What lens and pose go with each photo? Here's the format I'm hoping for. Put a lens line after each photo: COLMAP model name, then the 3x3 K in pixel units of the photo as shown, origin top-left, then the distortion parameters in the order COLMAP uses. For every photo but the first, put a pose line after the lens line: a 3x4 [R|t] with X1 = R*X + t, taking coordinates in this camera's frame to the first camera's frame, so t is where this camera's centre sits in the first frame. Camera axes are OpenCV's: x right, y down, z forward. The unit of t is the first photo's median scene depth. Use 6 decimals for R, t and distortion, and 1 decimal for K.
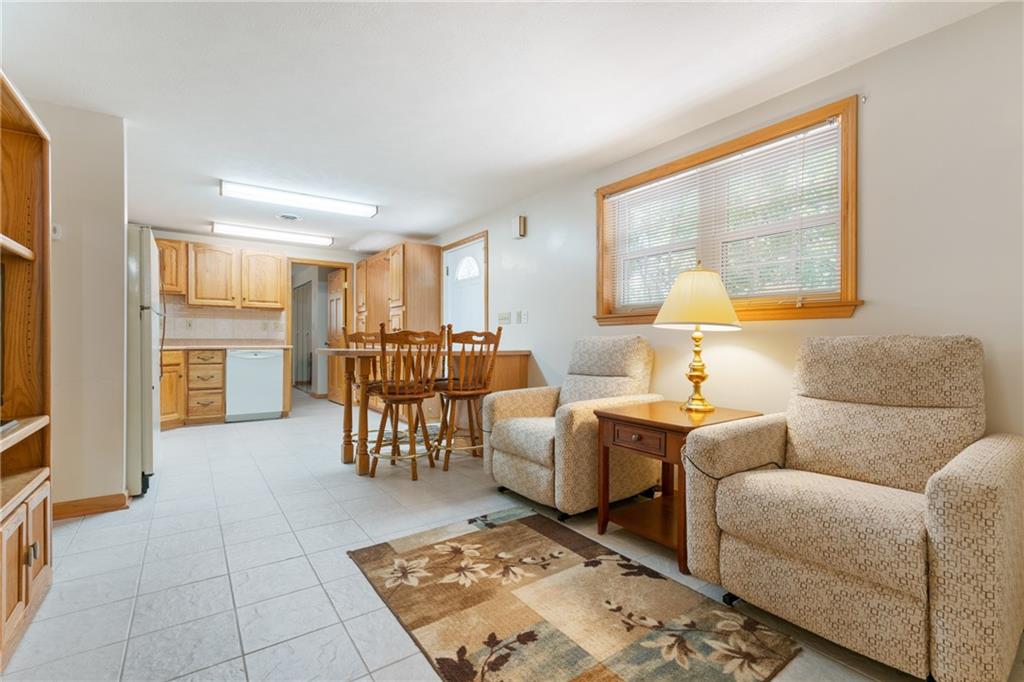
lens RADIAL K [[451.5, 0, 512.0], [0, 451.5, 341.0], [0, 0, 1]] dist [-0.000566, -0.000107]
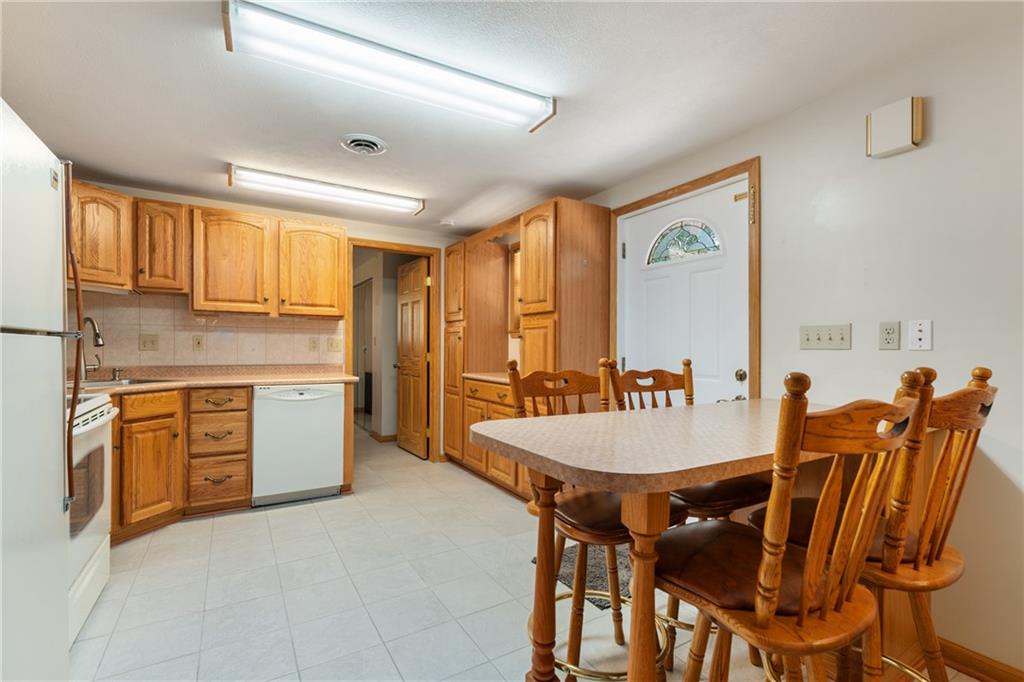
lens RADIAL K [[460.0, 0, 513.6], [0, 460.0, 348.2], [0, 0, 1]] dist [-0.001363, -0.000278]
pose [[0.997405, 0.002935, -0.071942, -0.245664], [-0.002935, 0.999996, 0.000106, -0.031374], [0.071942, 0.000106, 0.997409, 0.416803]]
